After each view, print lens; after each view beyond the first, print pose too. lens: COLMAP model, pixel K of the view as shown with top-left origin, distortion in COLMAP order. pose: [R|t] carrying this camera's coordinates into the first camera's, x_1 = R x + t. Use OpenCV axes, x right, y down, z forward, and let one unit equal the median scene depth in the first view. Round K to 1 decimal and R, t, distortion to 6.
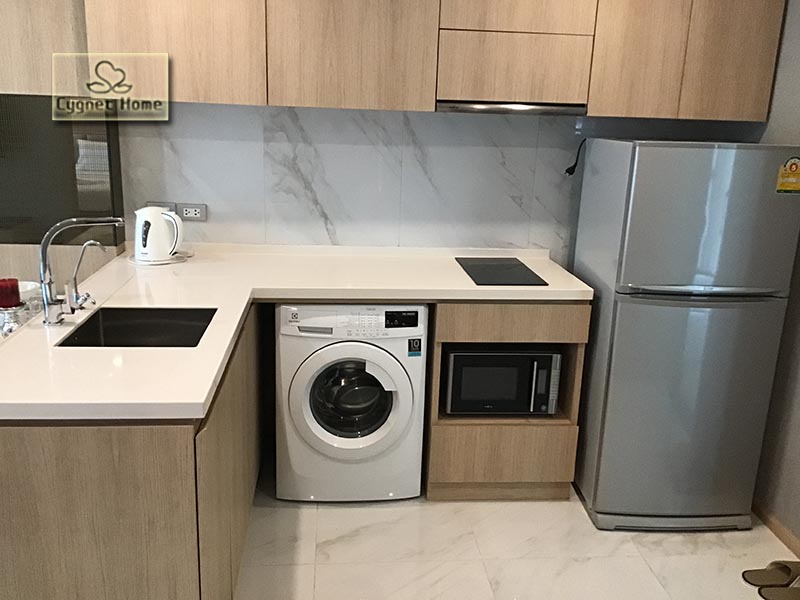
lens RADIAL K [[737.7, 0, 400.0], [0, 737.7, 300.0], [0, 0, 1]] dist [0.107666, -0.182051]
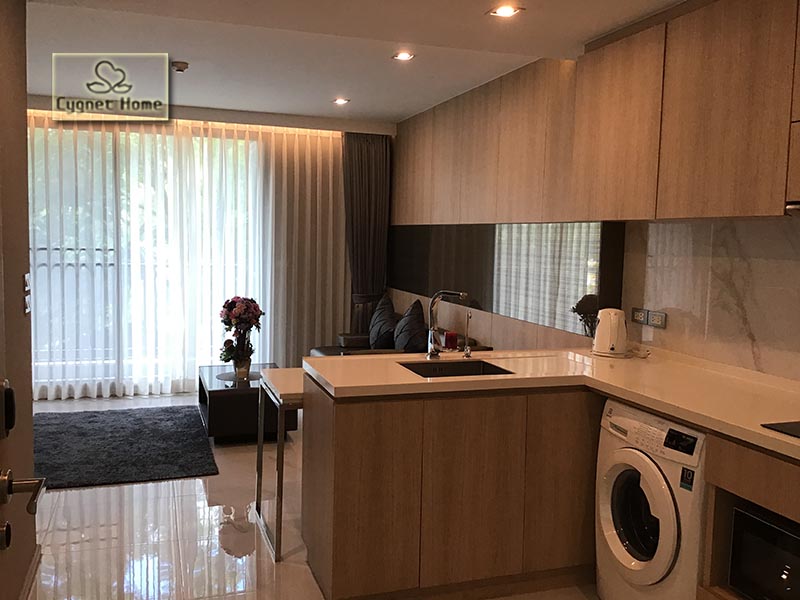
lens RADIAL K [[737.7, 0, 400.0], [0, 737.7, 300.0], [0, 0, 1]] dist [0.107666, -0.182051]
pose [[0.234700, 0.055670, -0.970472, 0.759359], [-0.263686, 0.964572, -0.008439, -0.040450], [0.935620, 0.257880, 0.241065, 0.411481]]
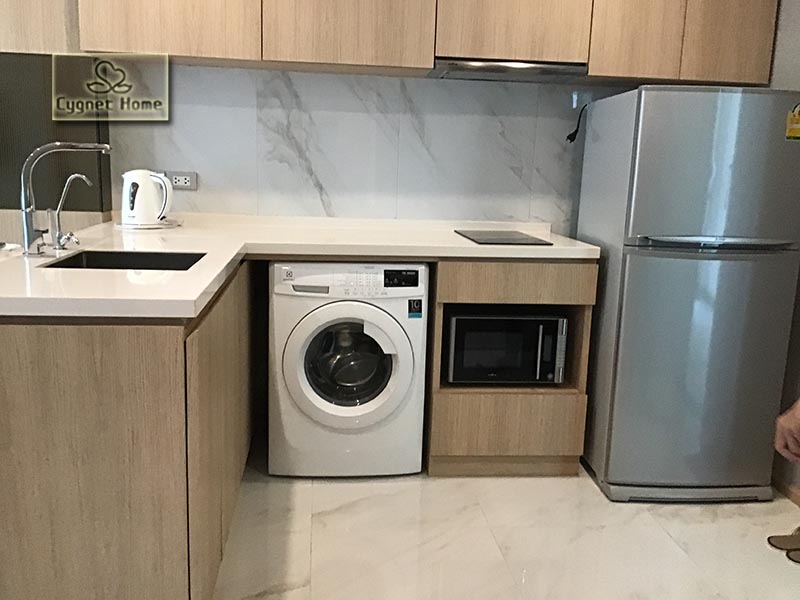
lens RADIAL K [[737.7, 0, 400.0], [0, 737.7, 300.0], [0, 0, 1]] dist [0.107666, -0.182051]
pose [[0.999840, -0.005697, 0.016927, -0.015280], [0.006923, 0.997287, -0.073280, 0.120065], [-0.016464, 0.073386, 0.997168, 0.046738]]
